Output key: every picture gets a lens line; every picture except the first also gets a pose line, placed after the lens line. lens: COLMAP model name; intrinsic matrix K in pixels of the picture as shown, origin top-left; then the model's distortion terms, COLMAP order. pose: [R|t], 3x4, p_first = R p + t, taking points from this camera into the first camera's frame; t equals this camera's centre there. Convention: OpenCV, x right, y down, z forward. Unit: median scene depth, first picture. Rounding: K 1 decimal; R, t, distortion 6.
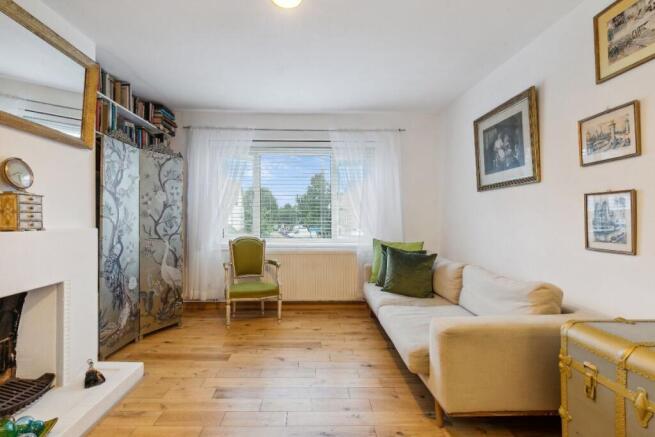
lens RADIAL K [[310.5, 0, 326.0], [0, 310.5, 222.0], [0, 0, 1]] dist [0.000620, -0.000053]
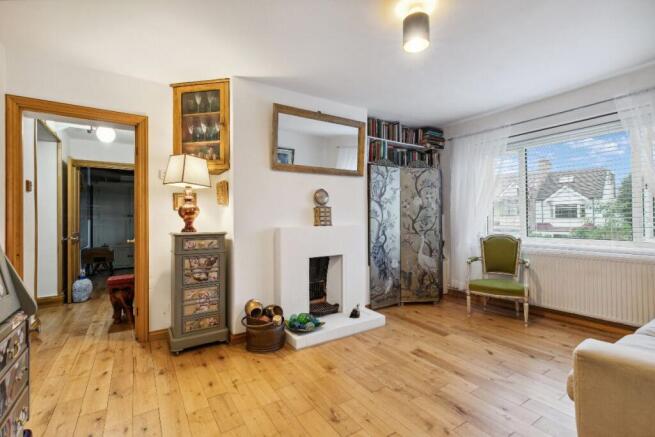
lens RADIAL K [[302.4, 0, 327.5], [0, 302.4, 218.5], [0, 0, 1]] dist [-0.000921, -0.000042]
pose [[0.525666, -0.012750, -0.850596, 0.386155], [0.008545, 0.999916, -0.009708, 0.000648], [0.850648, -0.002165, 0.525731, 0.009816]]
